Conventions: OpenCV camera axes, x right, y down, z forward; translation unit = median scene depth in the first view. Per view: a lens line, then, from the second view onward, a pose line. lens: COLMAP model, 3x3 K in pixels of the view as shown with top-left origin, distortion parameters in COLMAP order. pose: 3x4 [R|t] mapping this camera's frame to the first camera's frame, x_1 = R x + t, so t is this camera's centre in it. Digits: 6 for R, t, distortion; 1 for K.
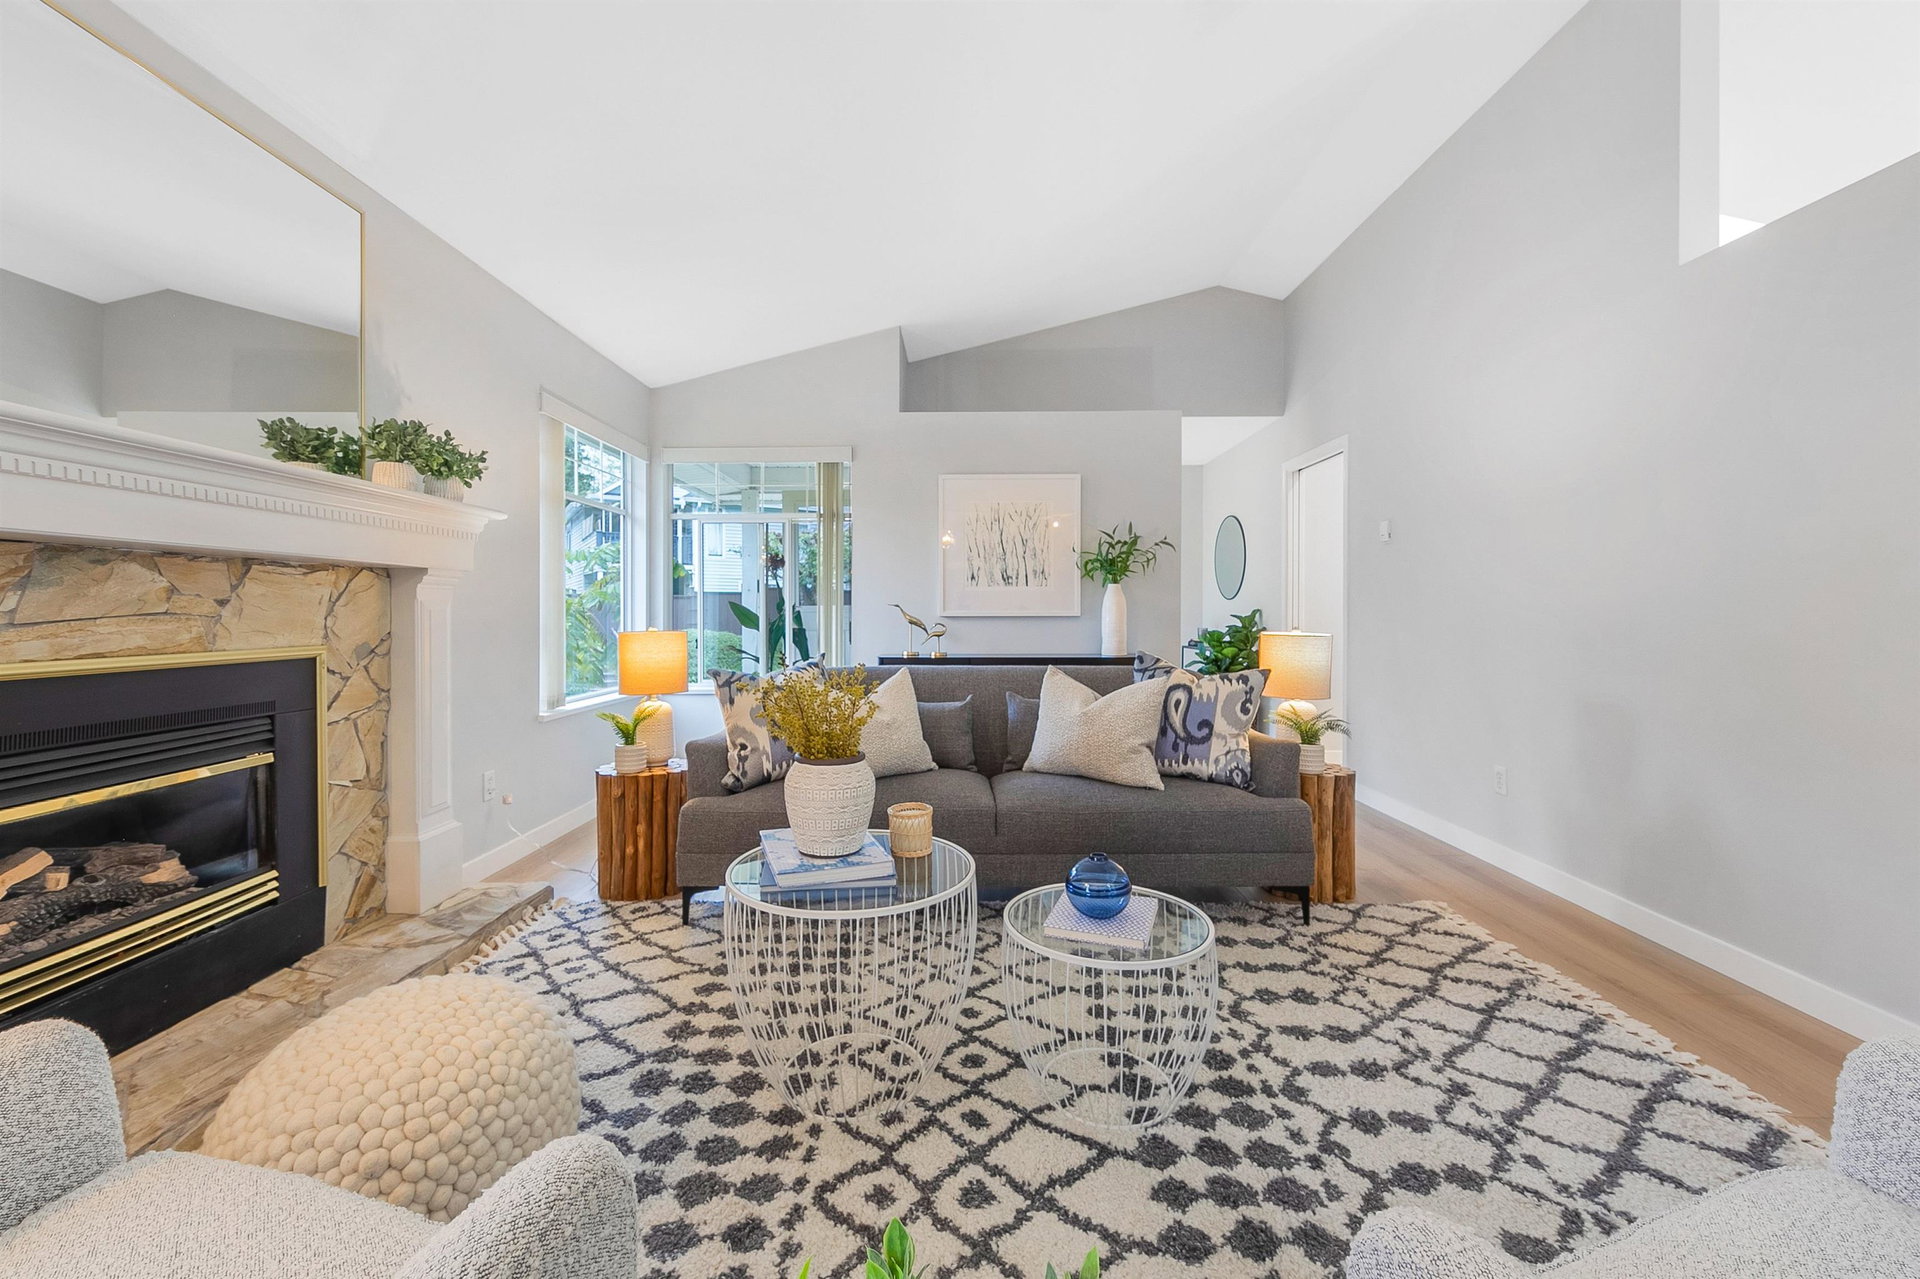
lens RADIAL K [[744.9, 0, 973.8], [0, 744.9, 610.7], [0, 0, 1]] dist [-0.000731, -0.000085]
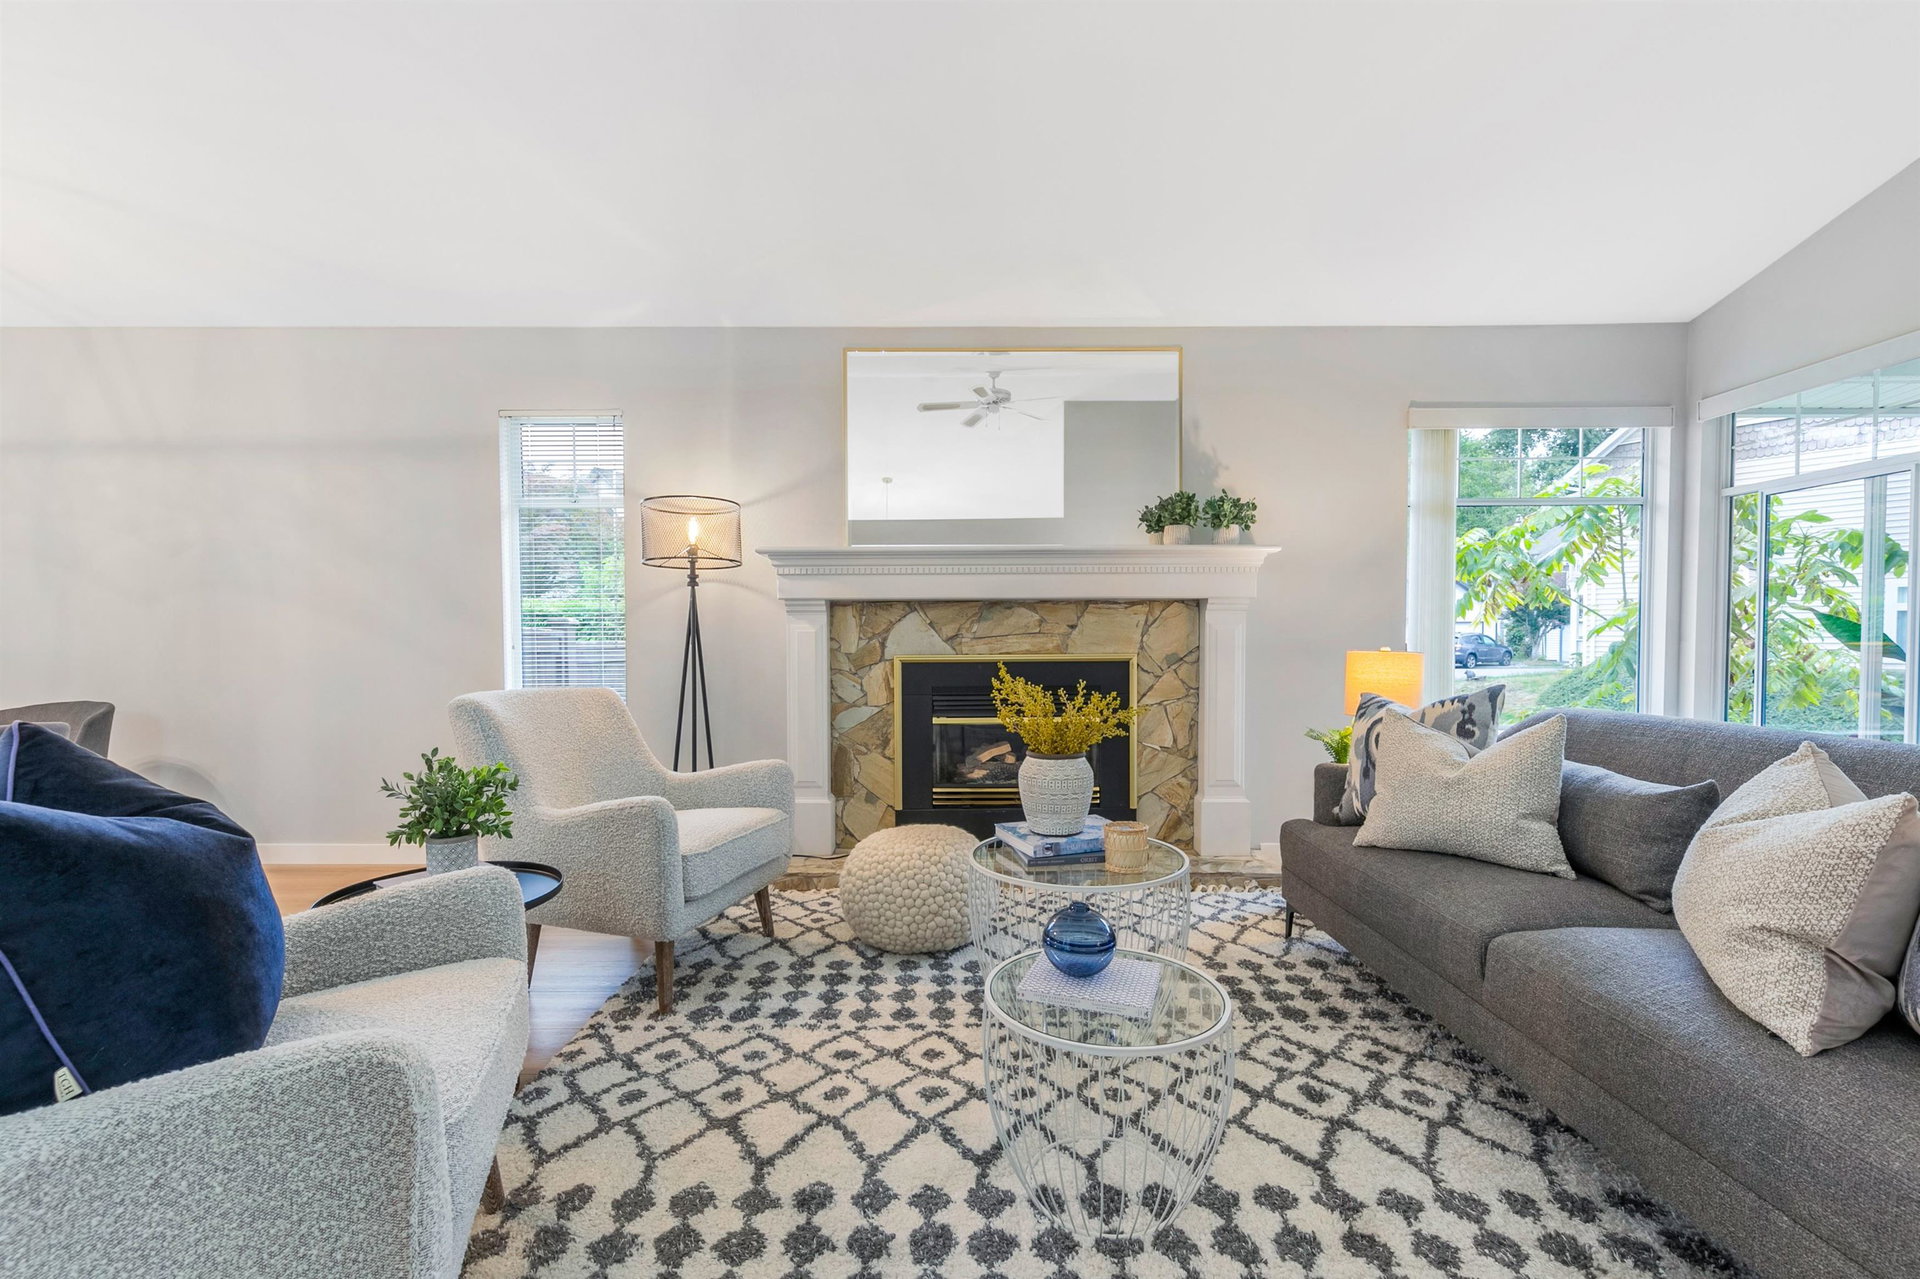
lens RADIAL K [[828.2, 0, 961.4], [0, 828.2, 646.2], [0, 0, 1]] dist [0.004260, 0.000156]
pose [[0.017278, 0.017259, -0.999702, 0.928634], [0.006239, 0.999830, 0.017369, -0.000694], [0.999831, -0.006537, 0.017167, 0.680343]]
